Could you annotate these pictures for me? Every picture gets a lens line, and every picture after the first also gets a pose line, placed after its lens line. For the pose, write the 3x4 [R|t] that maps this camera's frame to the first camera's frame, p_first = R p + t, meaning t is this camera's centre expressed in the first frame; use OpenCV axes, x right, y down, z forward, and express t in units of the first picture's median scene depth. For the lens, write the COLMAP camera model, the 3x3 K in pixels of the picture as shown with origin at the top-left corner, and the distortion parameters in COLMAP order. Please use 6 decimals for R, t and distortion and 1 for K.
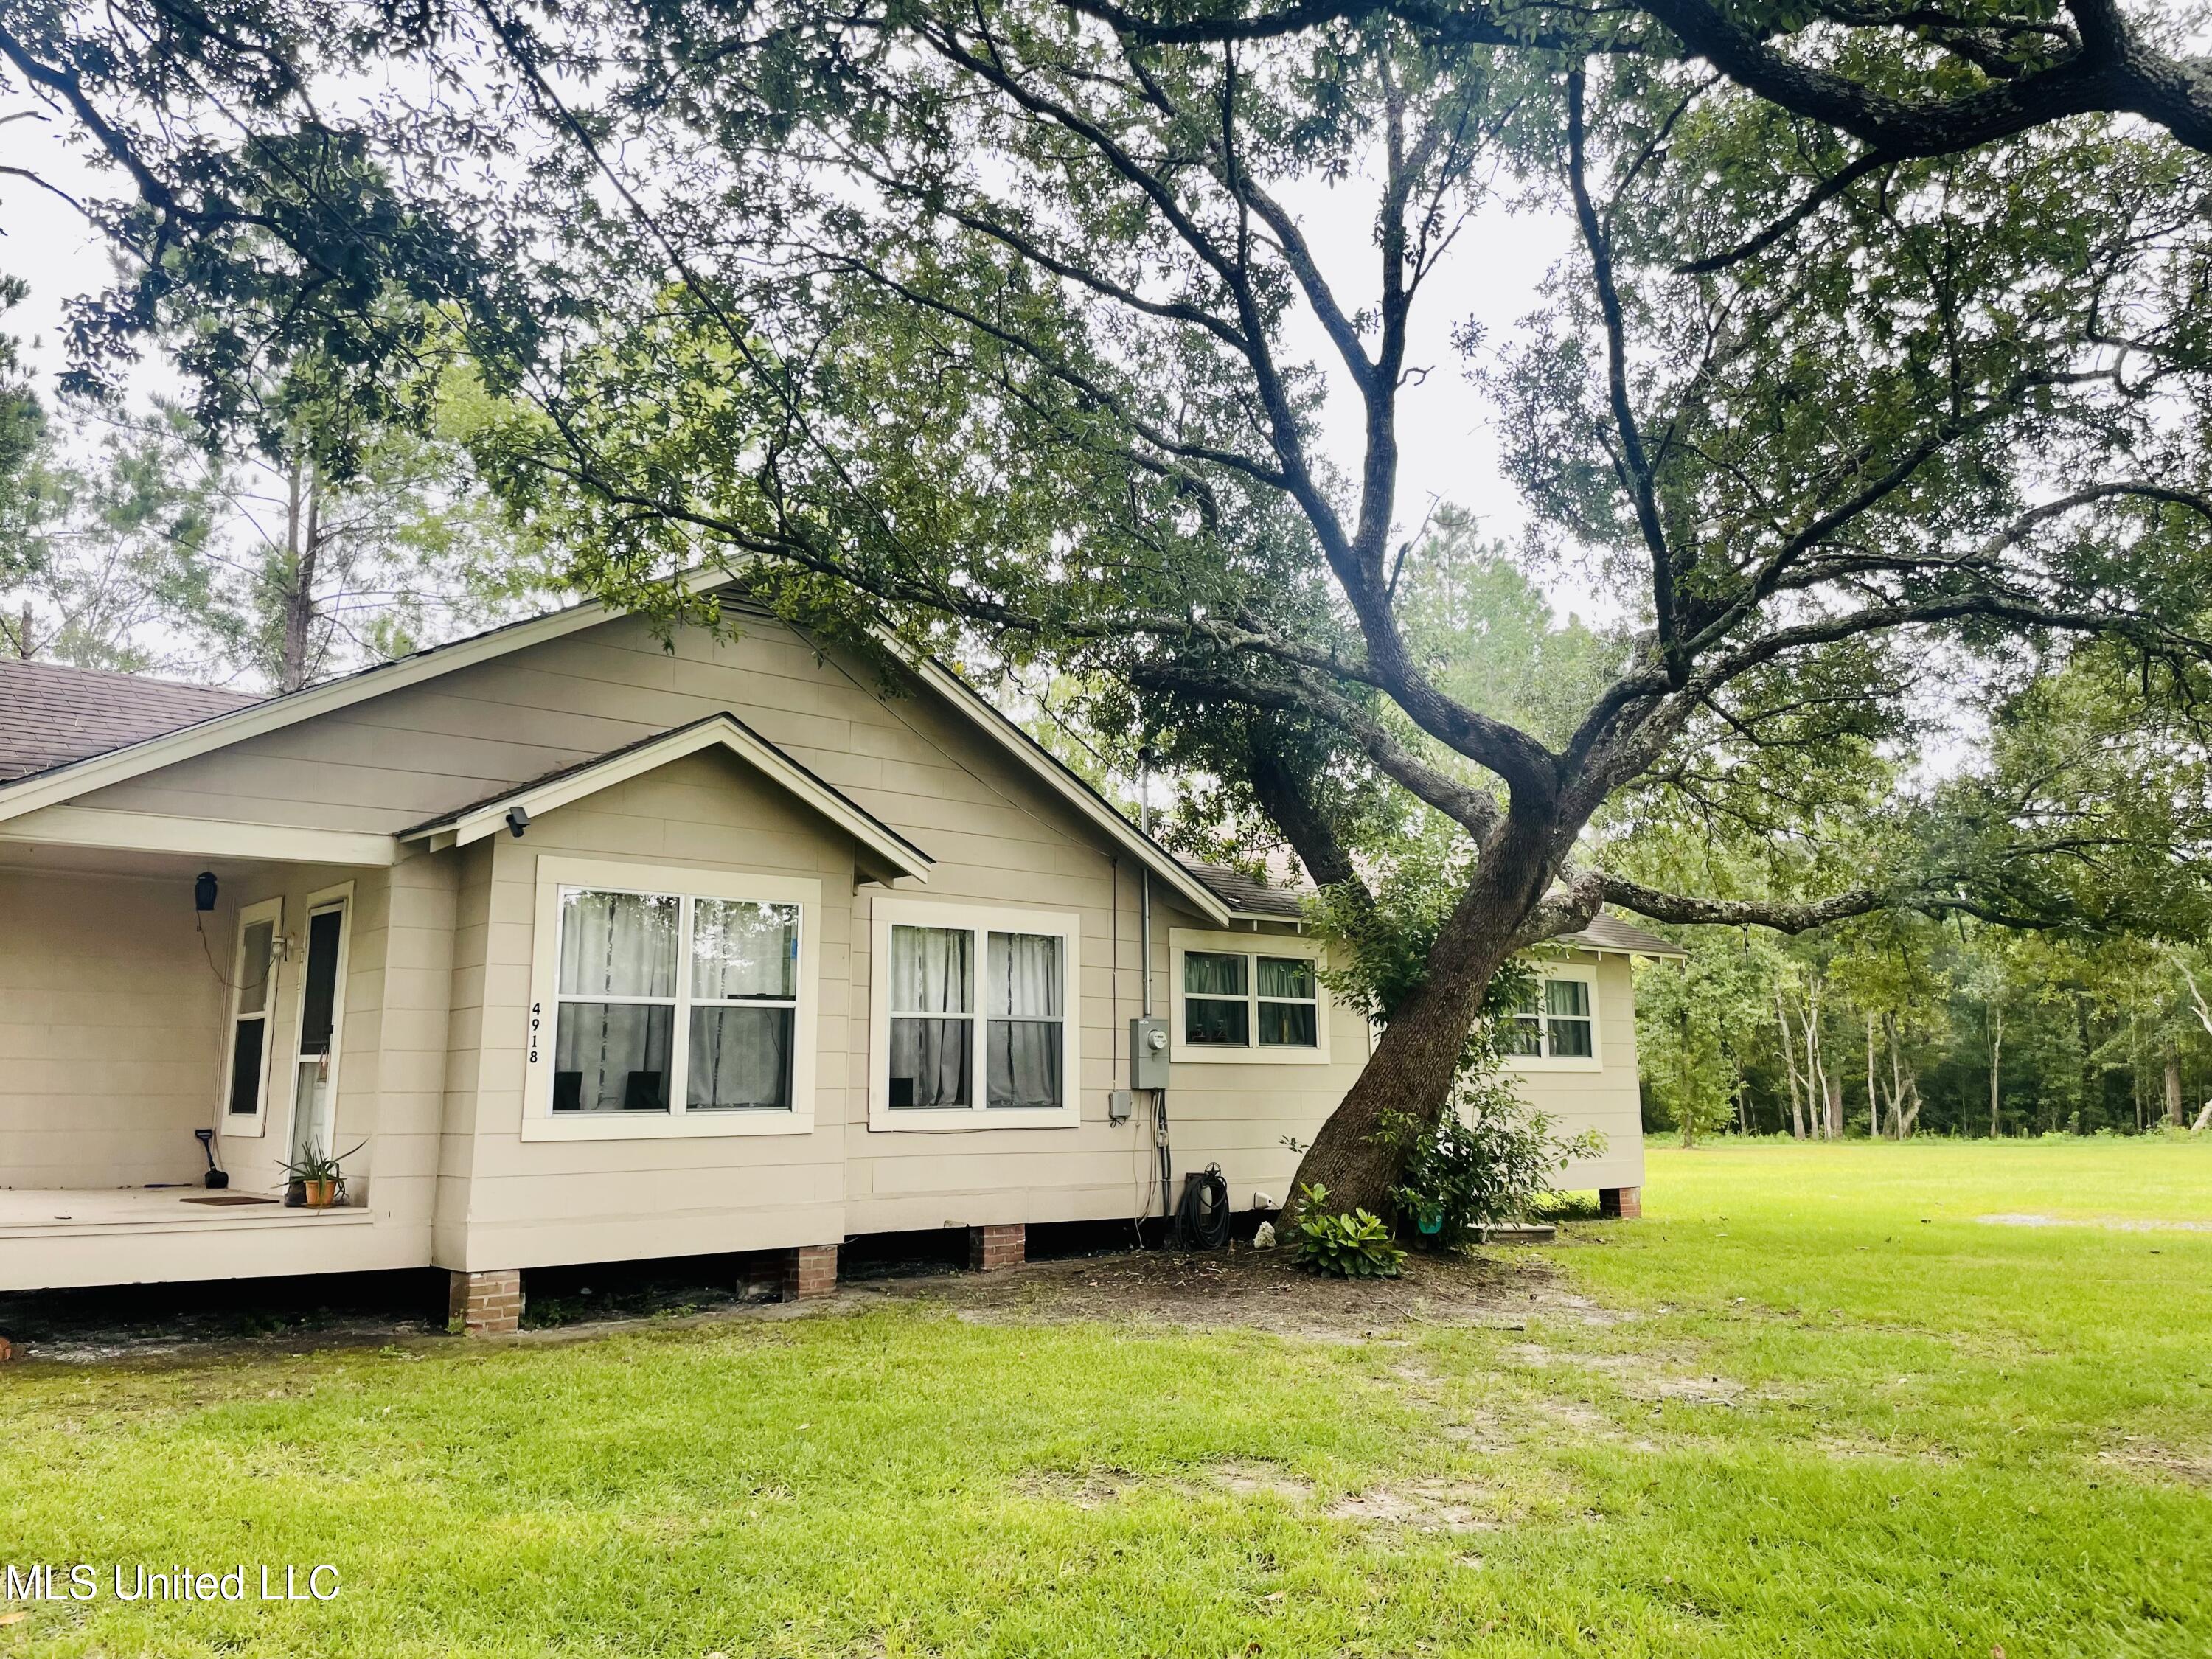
lens RADIAL K [[1665.3, 0, 1116.5], [0, 1665.3, 807.1], [0, 0, 1]] dist [0.063248, -0.077968]
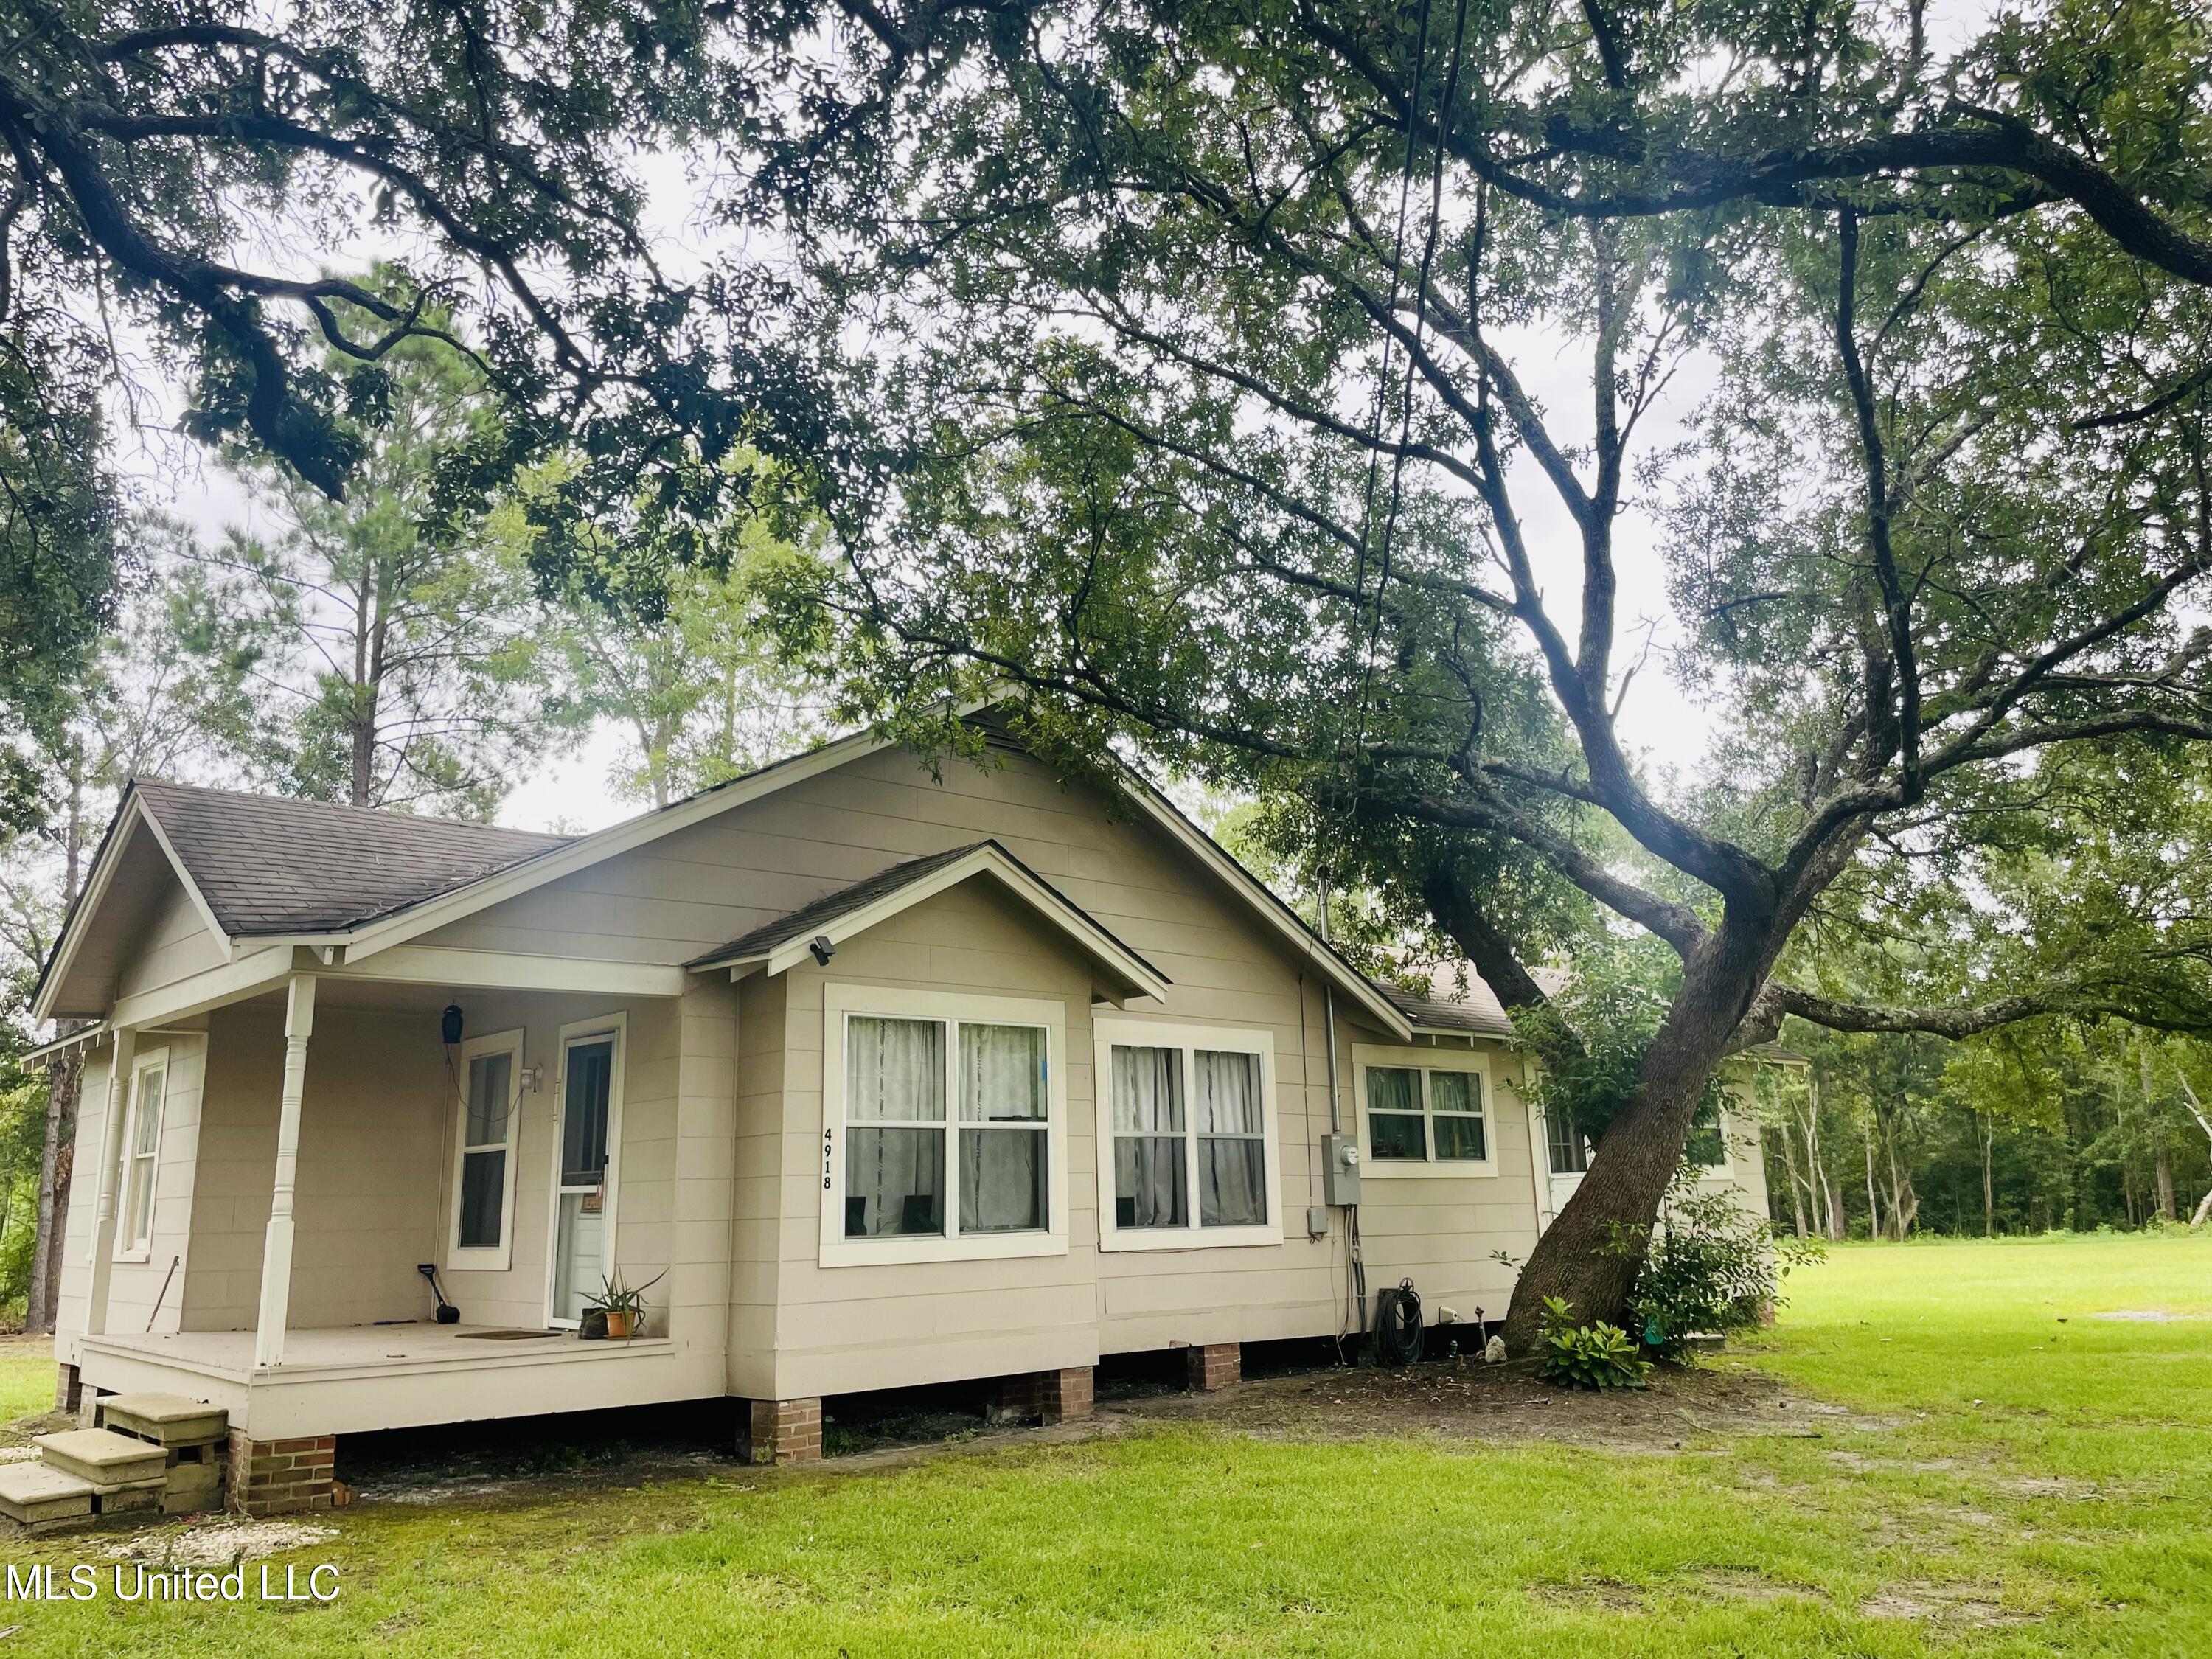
lens RADIAL K [[1665.3, 0, 1110.5], [0, 1665.3, 828.6], [0, 0, 1]] dist [0.063248, -0.077968]
pose [[0.999471, -0.013437, 0.029632, -0.173797], [0.015017, 0.998442, -0.053736, -0.007101], [-0.028864, 0.054152, 0.998115, -0.022331]]
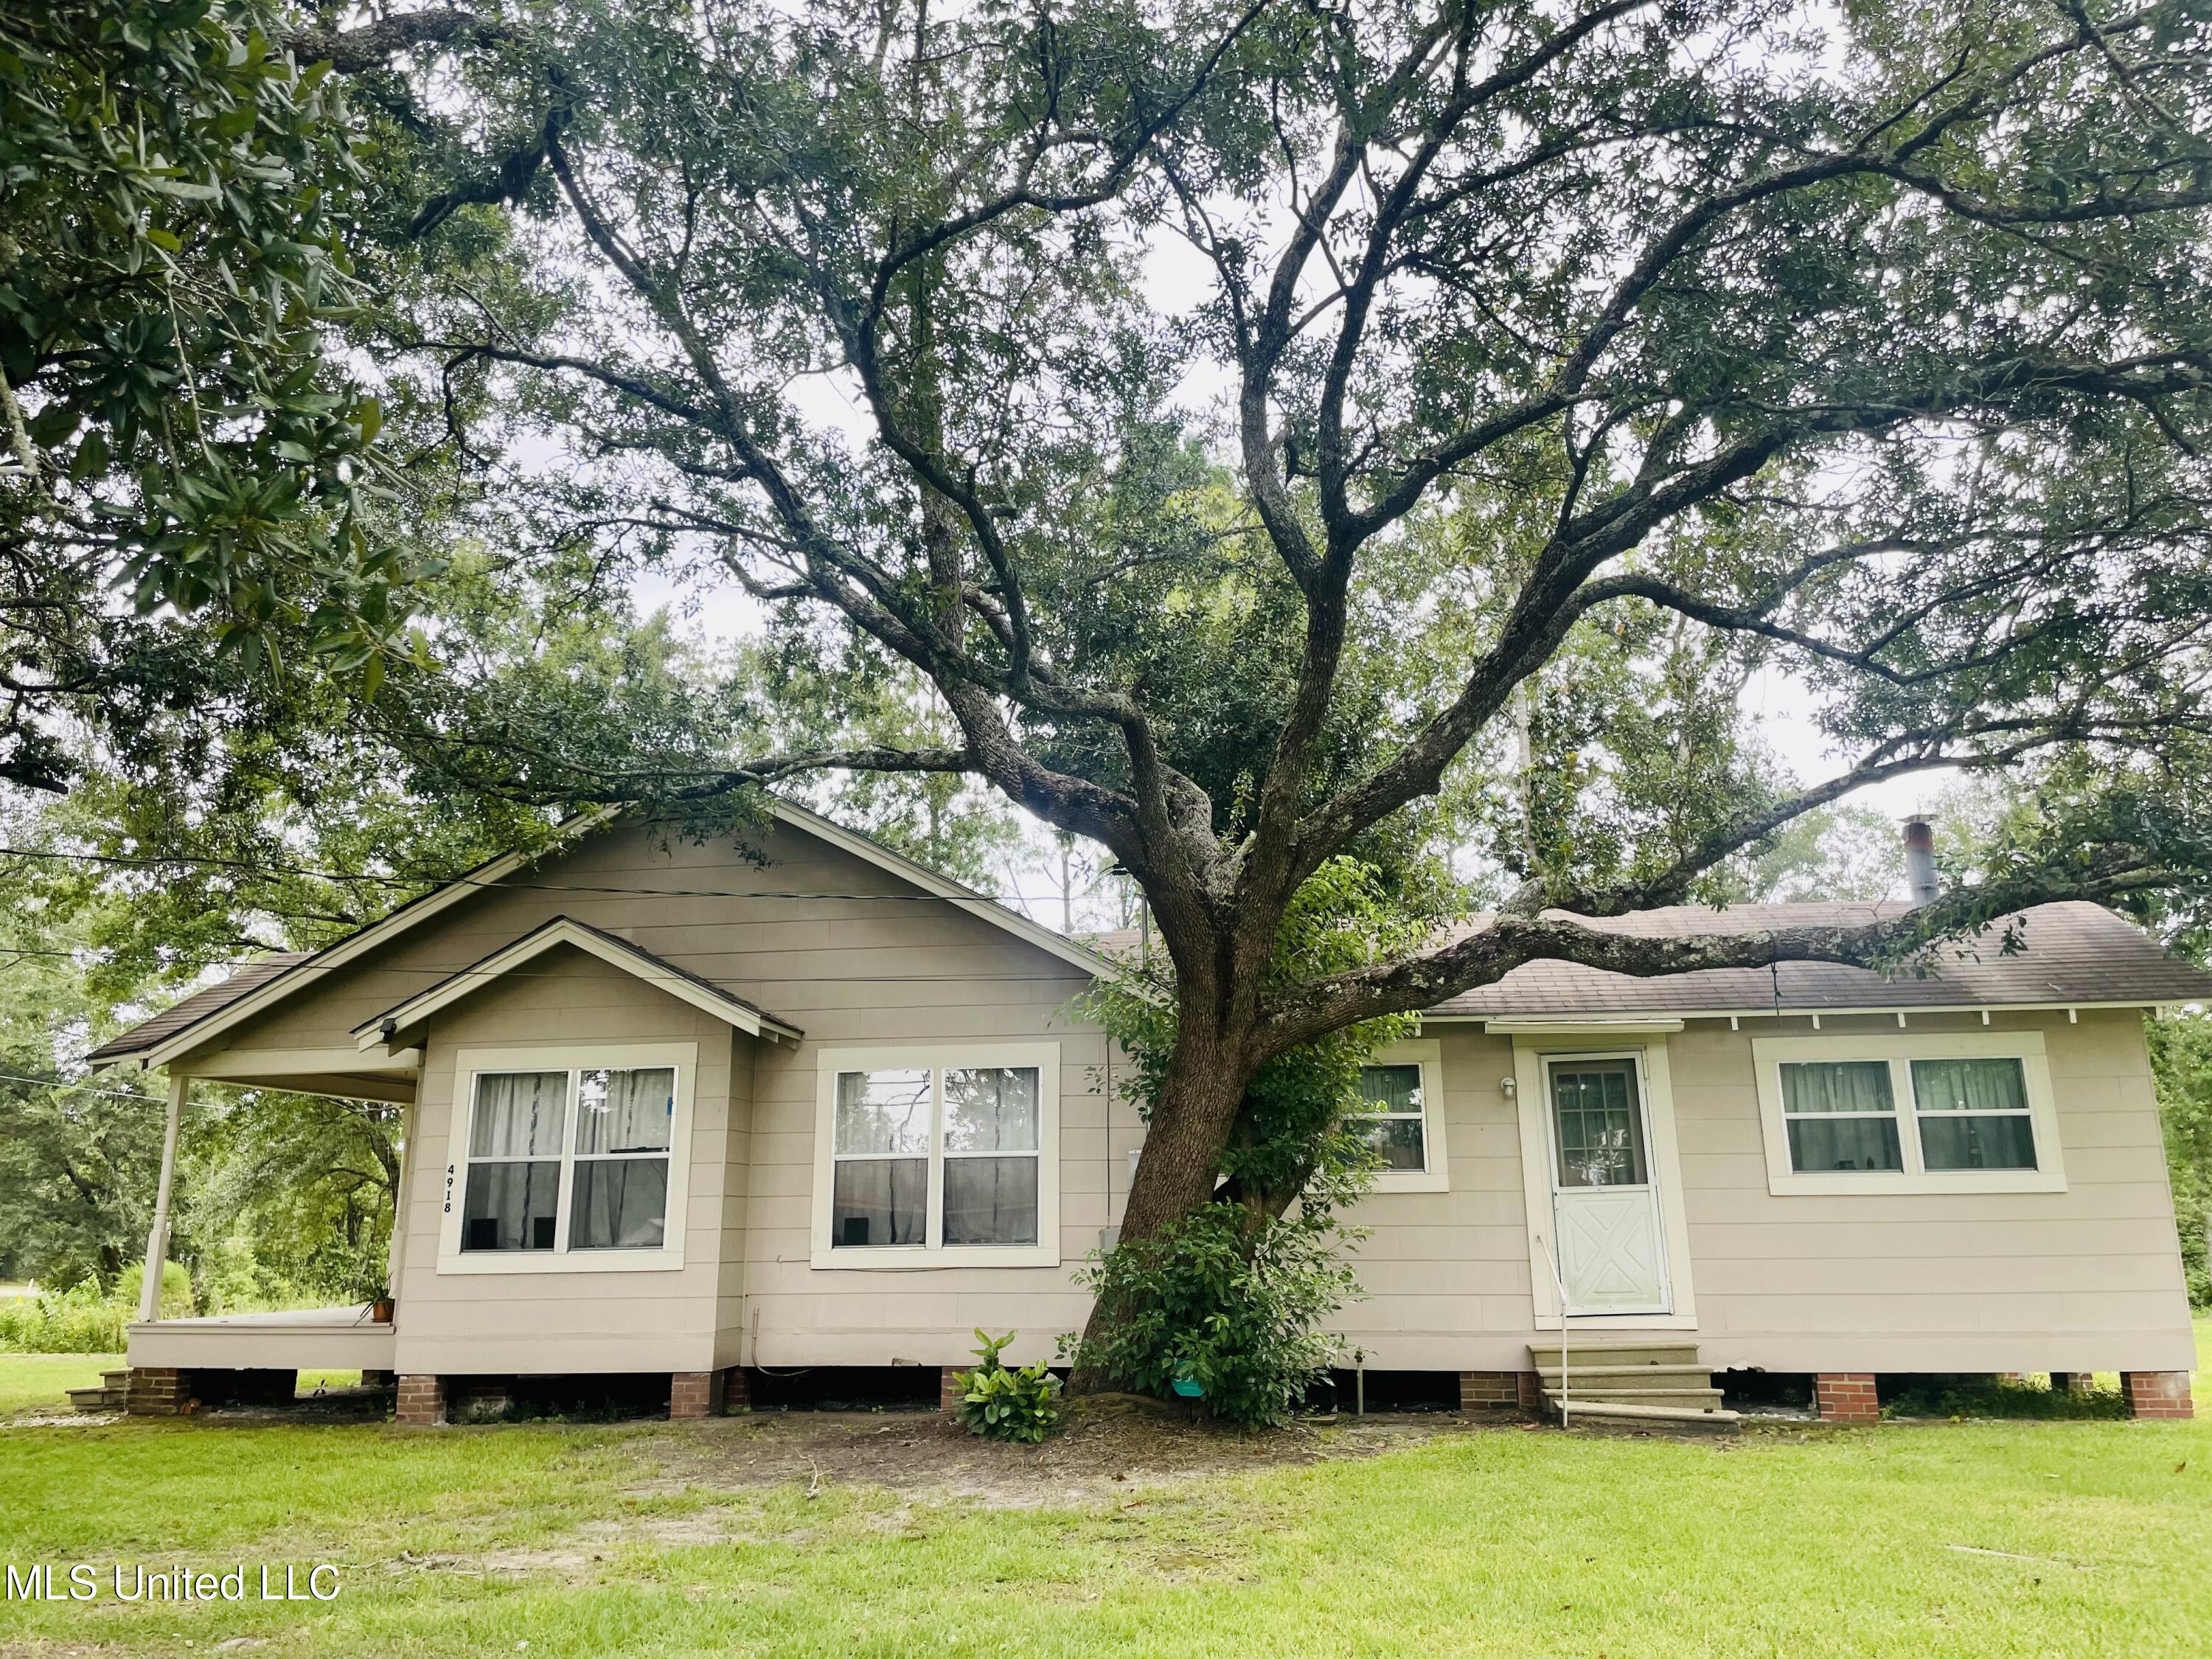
lens RADIAL K [[1665.3, 0, 1102.0], [0, 1665.3, 820.0], [0, 0, 1]] dist [0.063248, -0.077968]
pose [[0.674053, -0.190747, -0.713630, 0.831512], [0.130894, 0.981639, -0.138748, 0.086693], [0.726993, 0.000114, 0.686645, 0.408089]]
